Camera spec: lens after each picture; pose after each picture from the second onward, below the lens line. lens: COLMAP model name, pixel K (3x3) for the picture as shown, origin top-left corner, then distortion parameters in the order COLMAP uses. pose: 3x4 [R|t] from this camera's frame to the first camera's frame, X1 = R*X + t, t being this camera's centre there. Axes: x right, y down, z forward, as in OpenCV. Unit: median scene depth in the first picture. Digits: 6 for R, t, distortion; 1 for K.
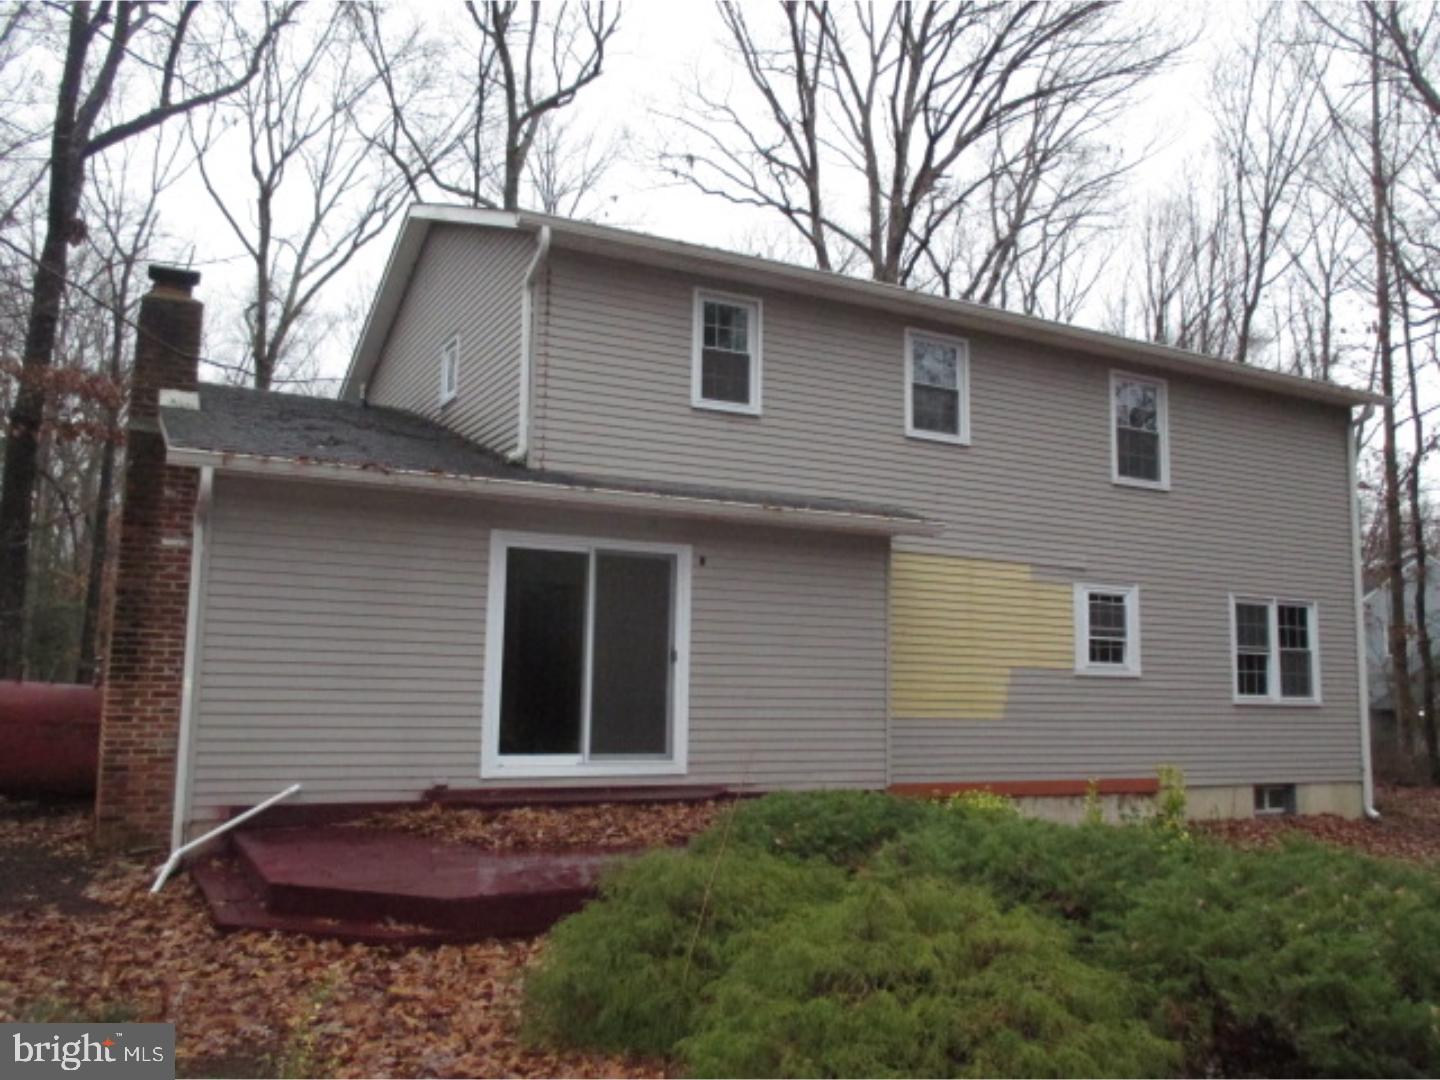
lens RADIAL K [[1194.9, 0, 719.7], [0, 1194.9, 546.3], [0, 0, 1]] dist [-0.015395, -0.009992]
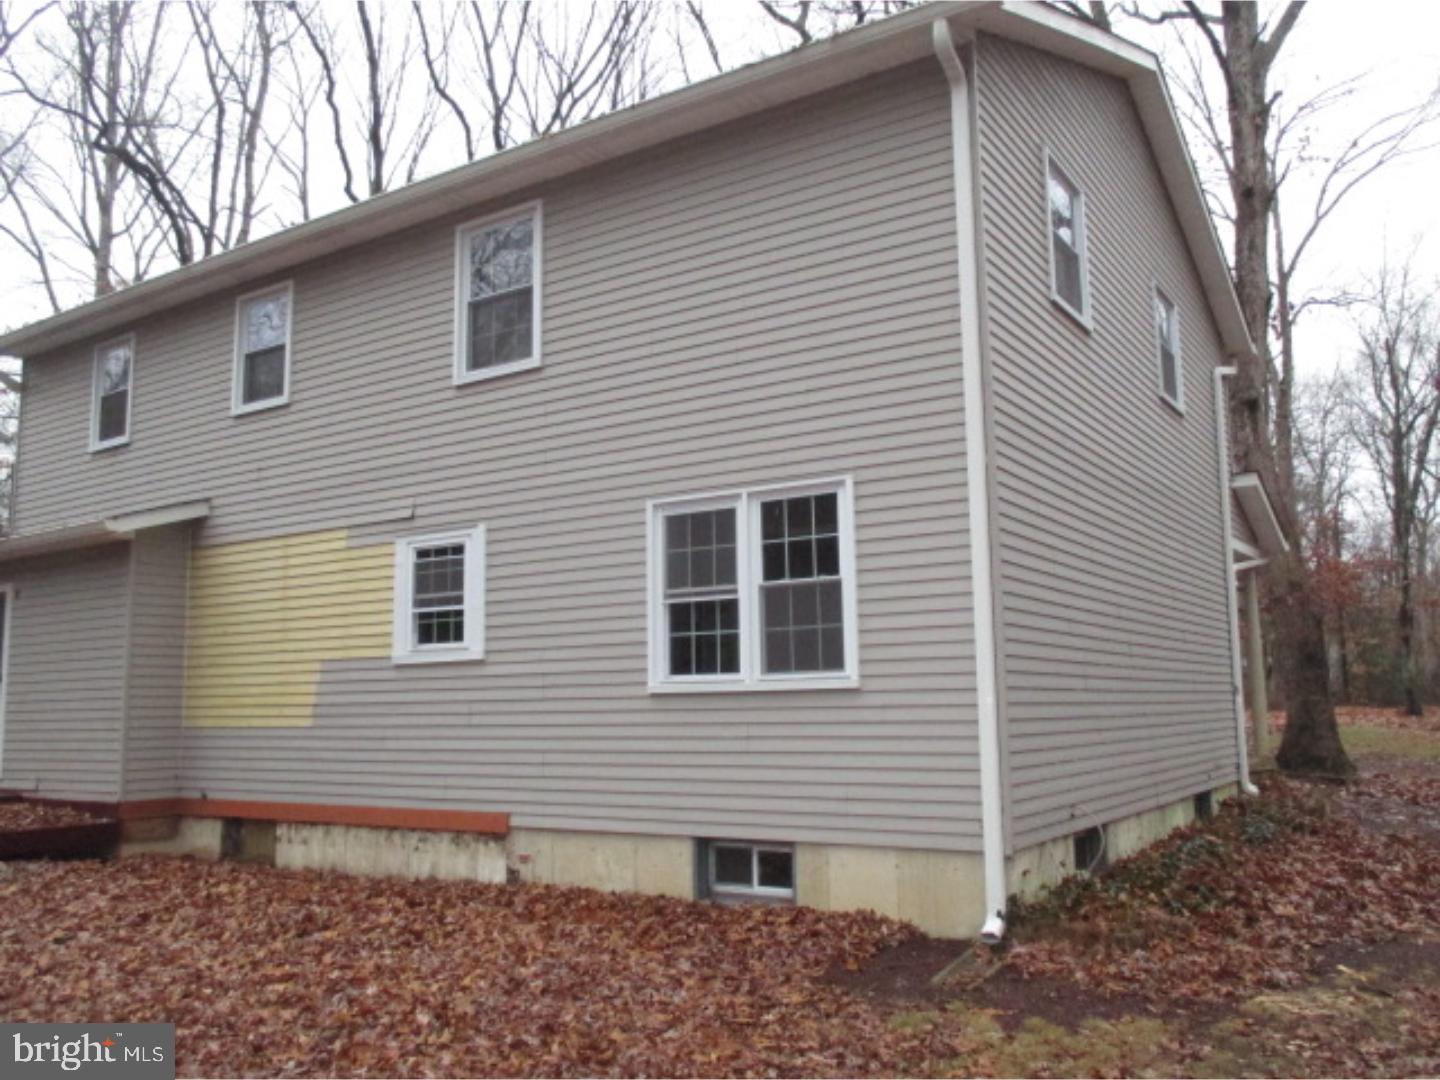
lens RADIAL K [[1194.9, 0, 717.3], [0, 1194.9, 536.0], [0, 0, 1]] dist [-0.015395, -0.009992]
pose [[0.473876, -0.147176, -0.868206, 0.995608], [0.141123, 0.985884, -0.090098, 0.118550], [0.869210, -0.079828, 0.487956, 0.783167]]
